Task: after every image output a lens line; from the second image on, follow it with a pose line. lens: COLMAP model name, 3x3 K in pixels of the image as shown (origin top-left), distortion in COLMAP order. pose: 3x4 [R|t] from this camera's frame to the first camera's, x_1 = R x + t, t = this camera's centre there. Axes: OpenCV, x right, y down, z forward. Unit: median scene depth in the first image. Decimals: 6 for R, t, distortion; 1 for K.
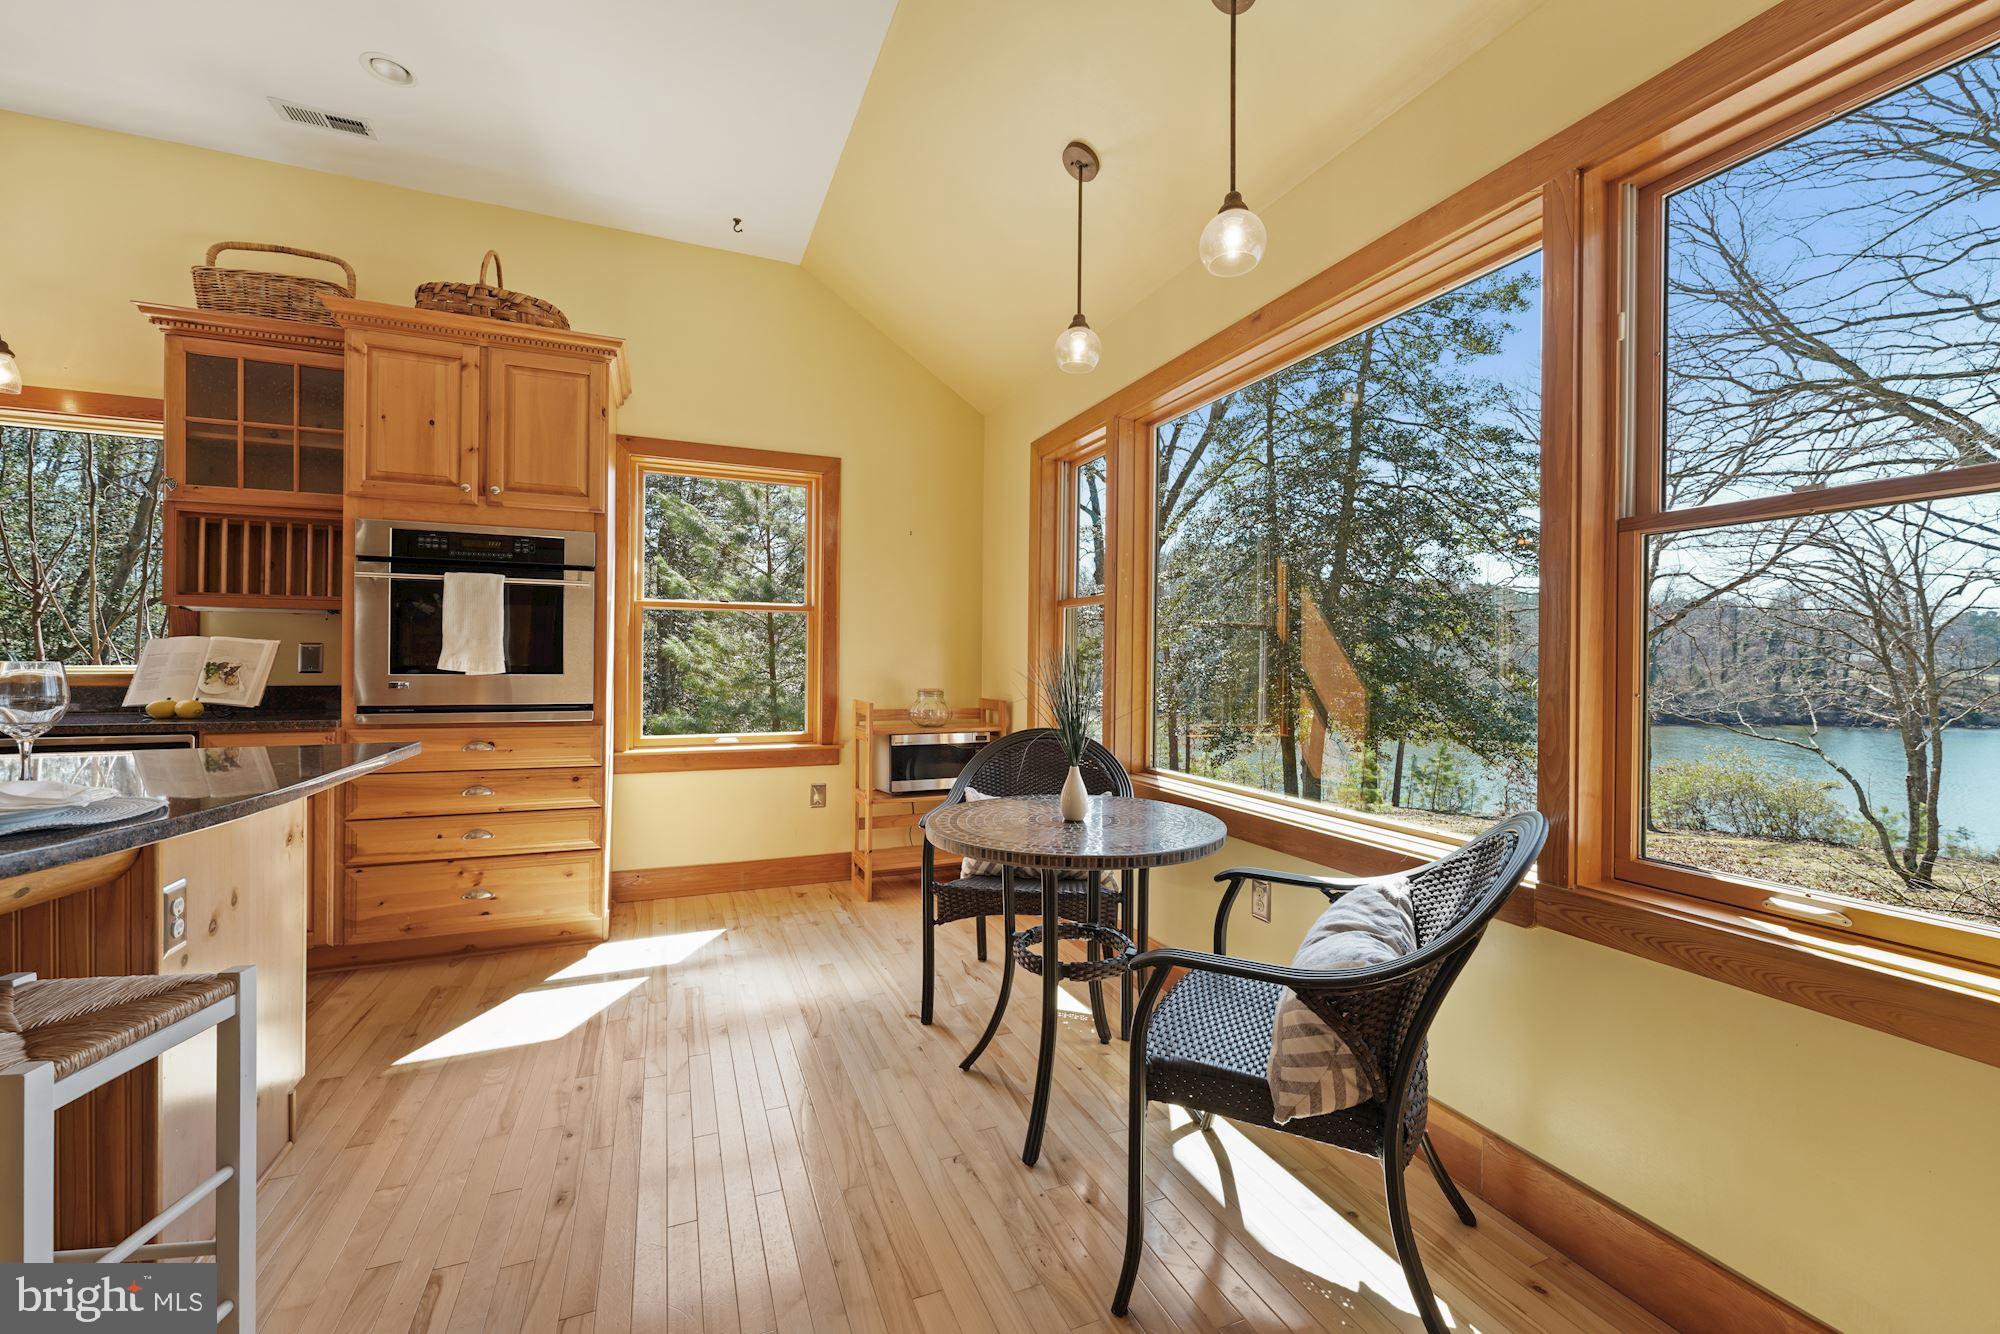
lens RADIAL K [[797.7, 0, 993.5], [0, 797.7, 659.8], [0, 0, 1]] dist [0.000332, 0.000569]
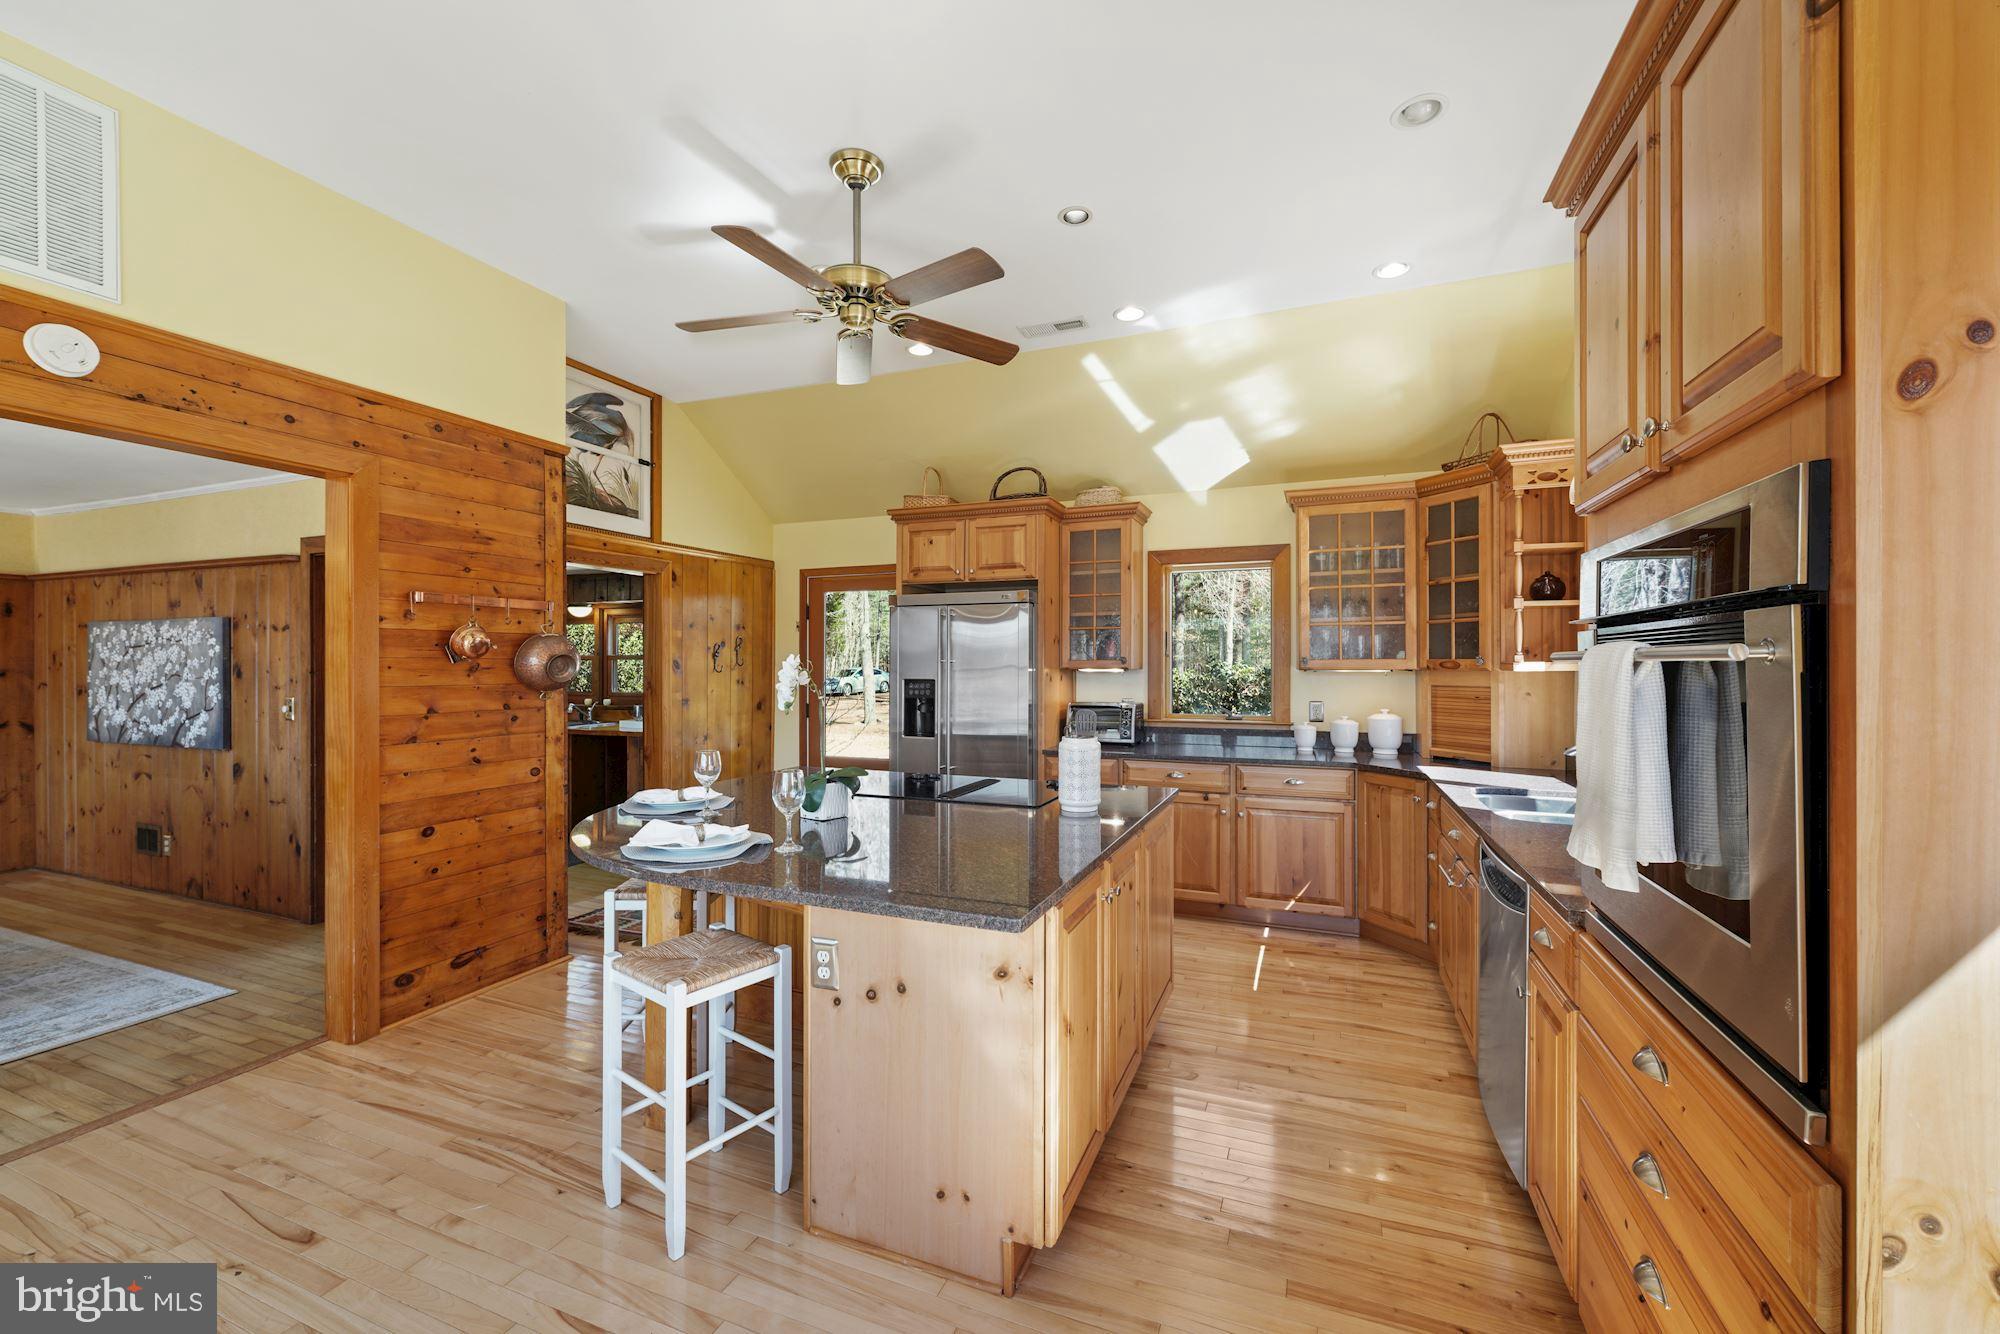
lens RADIAL K [[797.7, 0, 997.5], [0, 797.7, 665.7], [0, 0, 1]] dist [0.000332, 0.000569]
pose [[-0.700129, -0.005379, -0.713996, -0.116667], [-0.002962, 0.999985, -0.004629, -0.092375], [0.714010, -0.001126, -0.700134, 1.056806]]
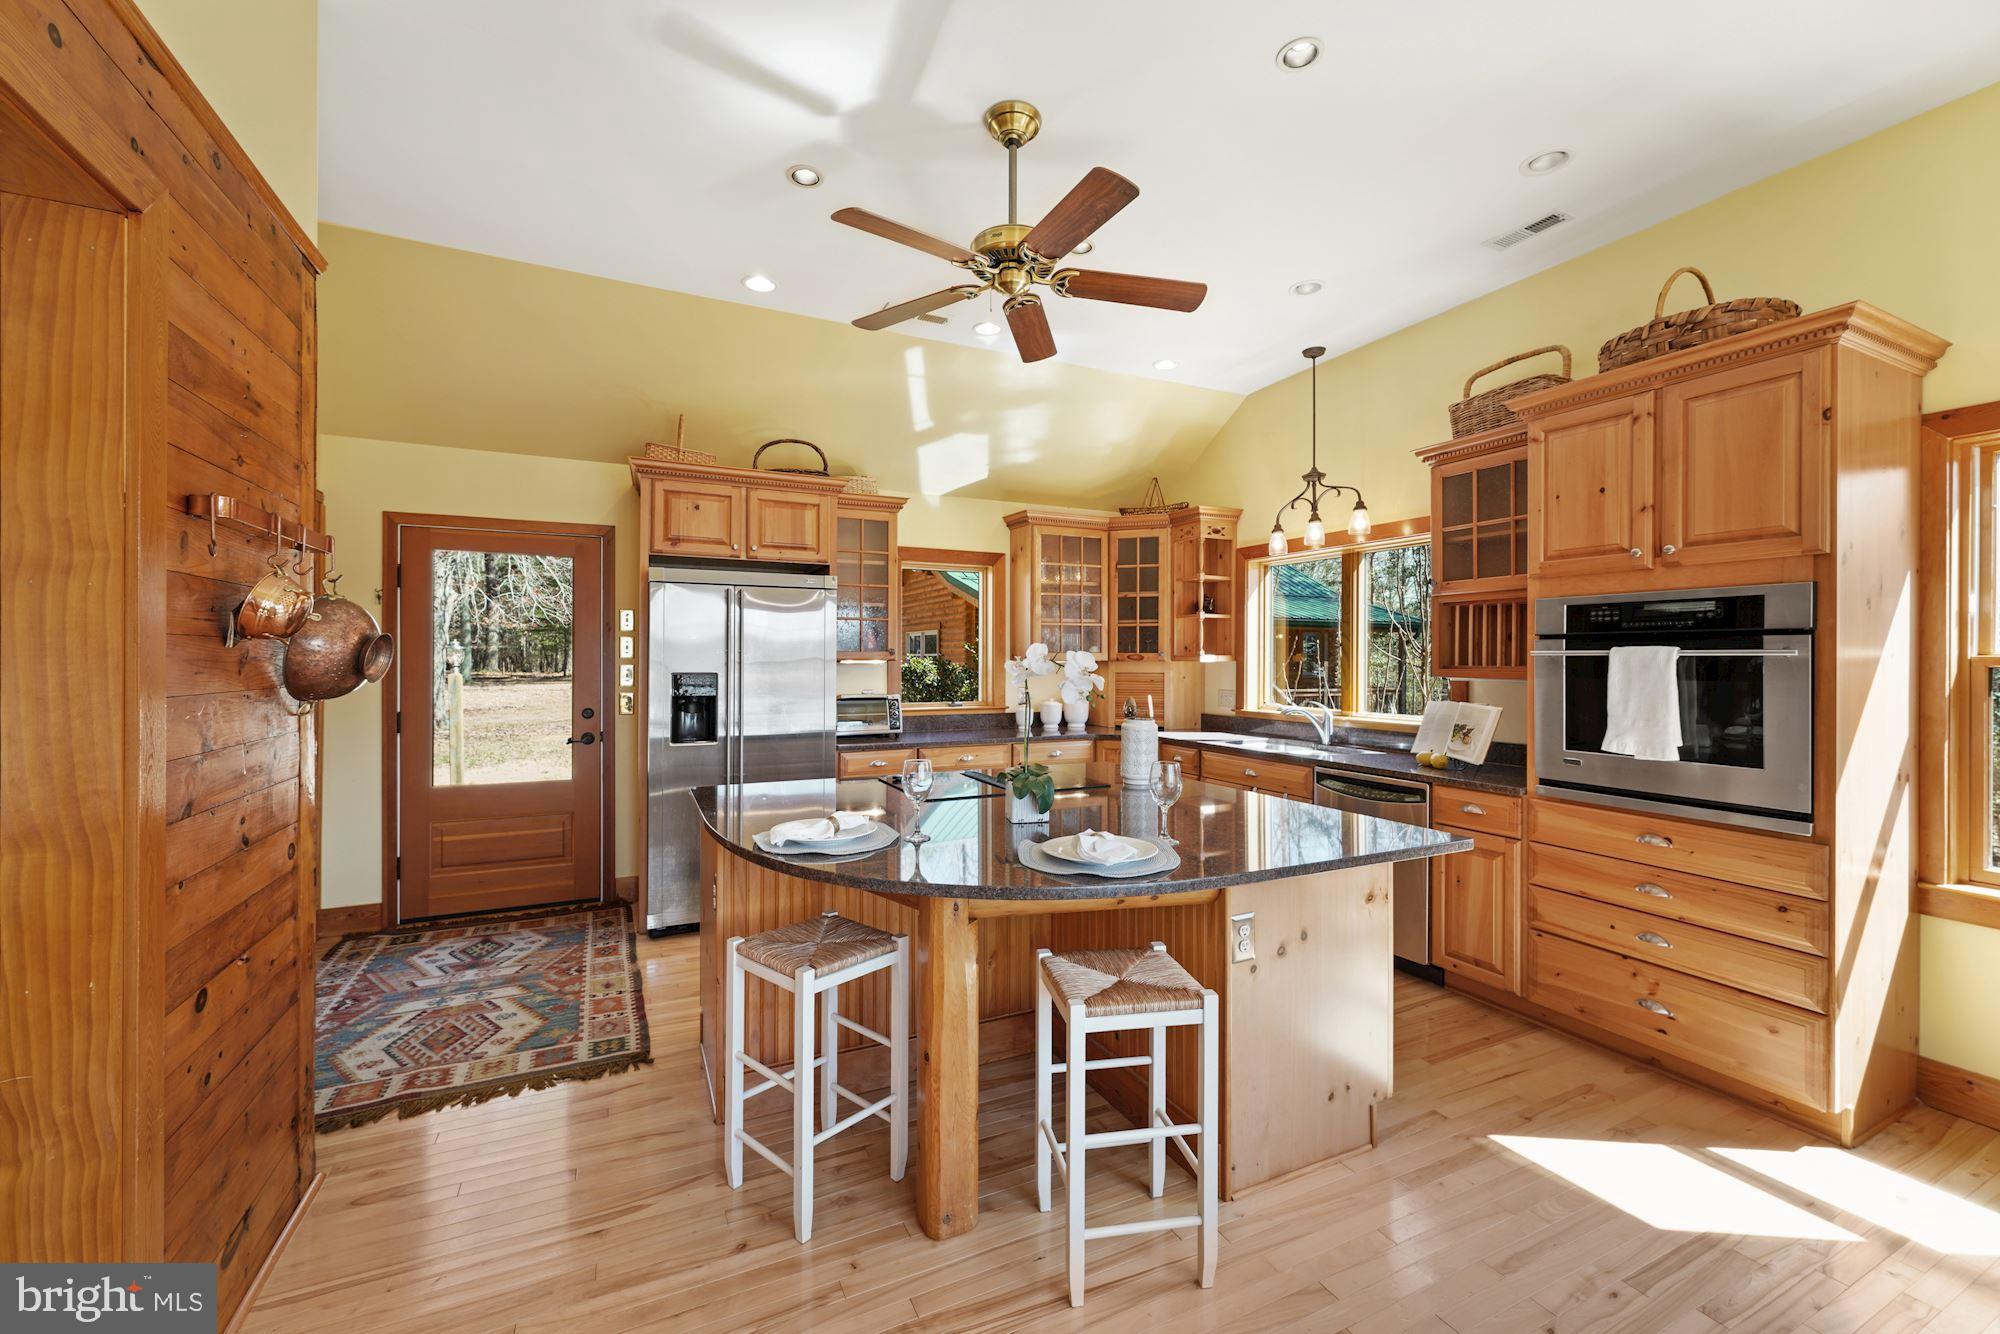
lens RADIAL K [[797.7, 0, 1003.0], [0, 797.7, 659.8], [0, 0, 1]] dist [0.000332, 0.000569]
pose [[0.060183, -0.003974, -0.998179, 0.202765], [-0.000637, 0.999992, -0.004020, -0.088954], [0.998187, 0.000878, 0.060180, 0.224674]]
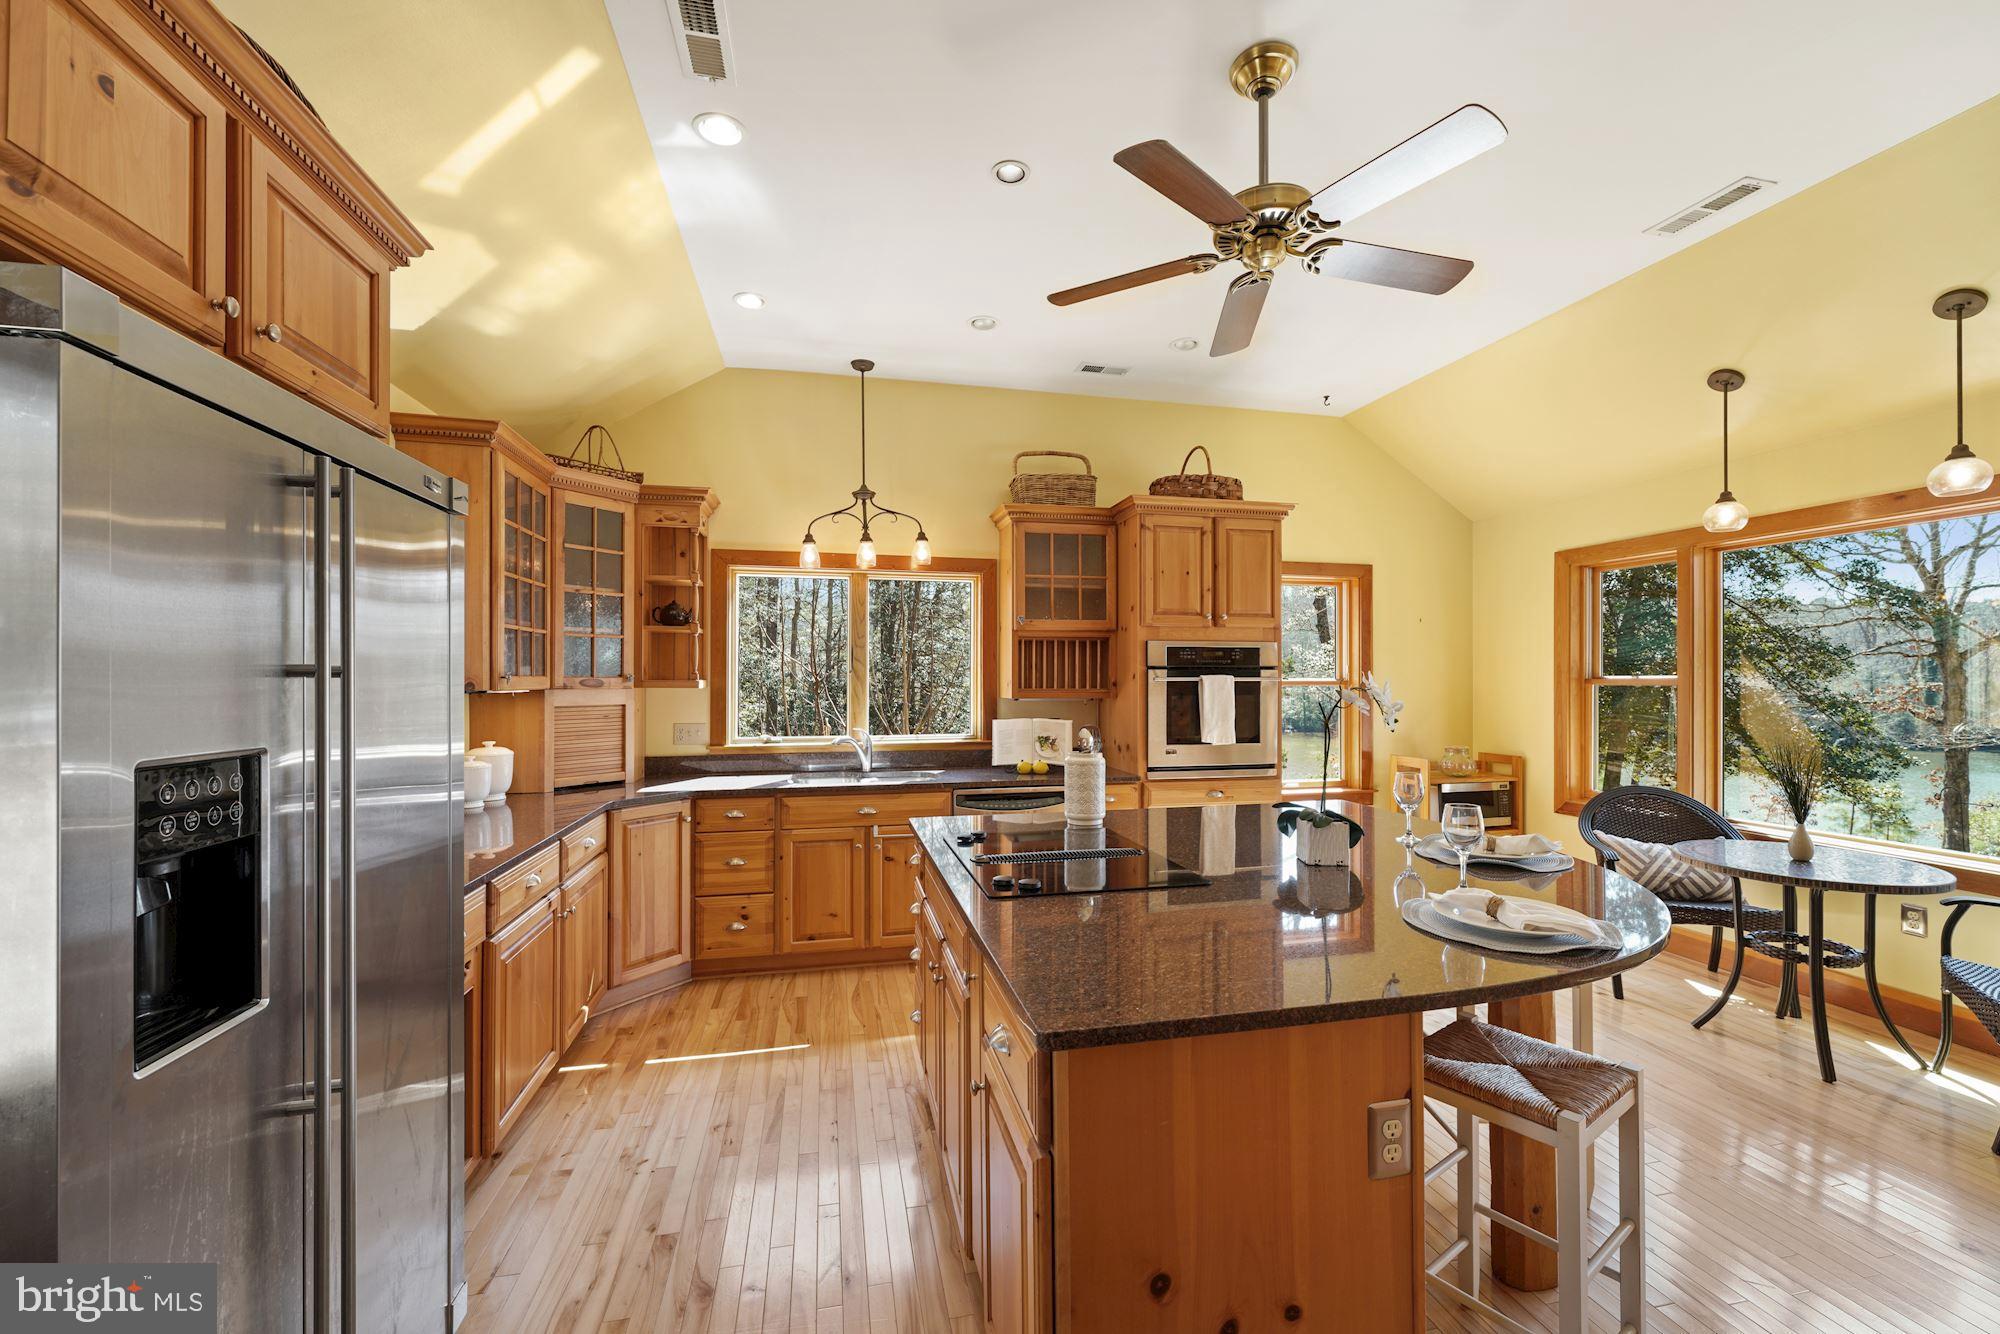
lens RADIAL K [[797.7, 0, 1003.0], [0, 797.7, 678.0], [0, 0, 1]] dist [0.000332, 0.000569]
pose [[0.986396, -0.007925, -0.164197, -0.791920], [0.007759, 0.999969, -0.001654, -0.103386], [0.164205, 0.000357, 0.986426, -0.498175]]
